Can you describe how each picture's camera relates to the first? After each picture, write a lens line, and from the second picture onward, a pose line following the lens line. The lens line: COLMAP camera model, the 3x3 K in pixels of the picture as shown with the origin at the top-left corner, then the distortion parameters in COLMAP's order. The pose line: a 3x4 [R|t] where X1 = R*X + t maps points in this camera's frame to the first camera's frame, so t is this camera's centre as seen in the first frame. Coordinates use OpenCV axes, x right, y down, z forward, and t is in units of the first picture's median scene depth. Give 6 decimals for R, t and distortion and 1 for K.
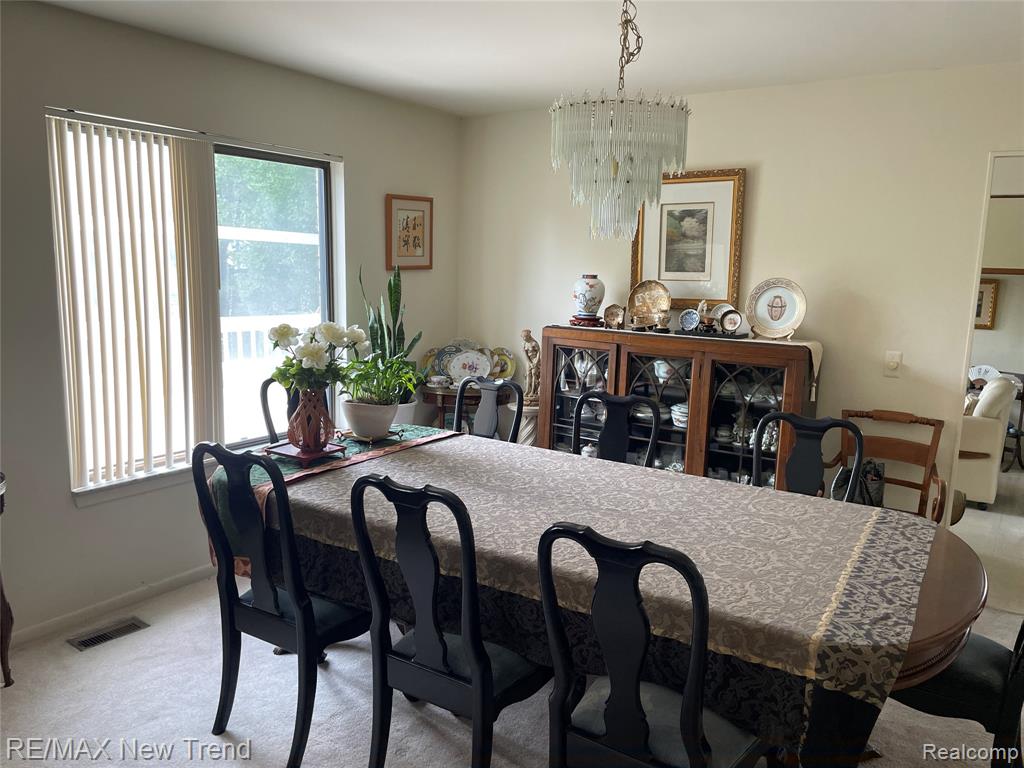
lens RADIAL K [[781.9, 0, 509.6], [0, 781.9, 383.6], [0, 0, 1]] dist [0.011639, -0.020789]
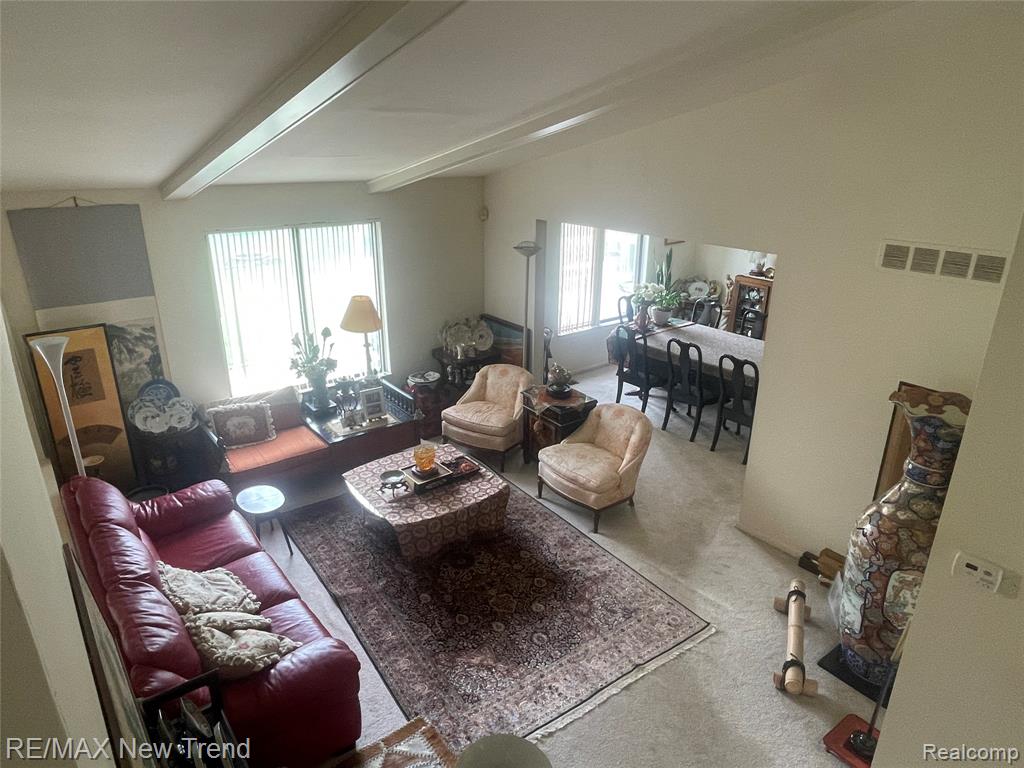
lens RADIAL K [[660.5, 0, 509.0], [0, 660.5, 387.4], [0, 0, 1]] dist [0.005170, 0.000089]
pose [[0.953251, 0.093628, -0.287309, -0.002286], [-0.034171, 0.978089, 0.205365, -0.148017], [0.300242, -0.185947, 0.935563, -1.189145]]
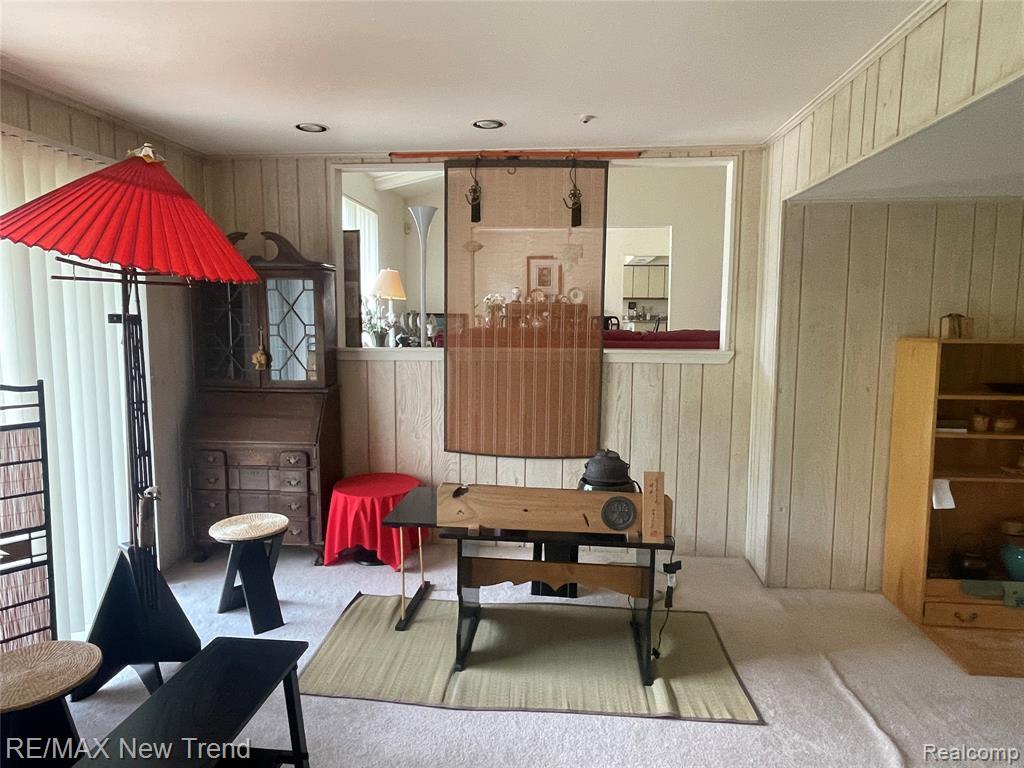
lens RADIAL K [[660.5, 0, 509.5], [0, 660.5, 384.7], [0, 0, 1]] dist [0.005170, 0.000089]
pose [[0.875814, -0.065122, 0.478235, -1.440755], [0.088573, 0.995714, -0.026620, 0.375442], [-0.474452, 0.065673, 0.877828, -1.517108]]
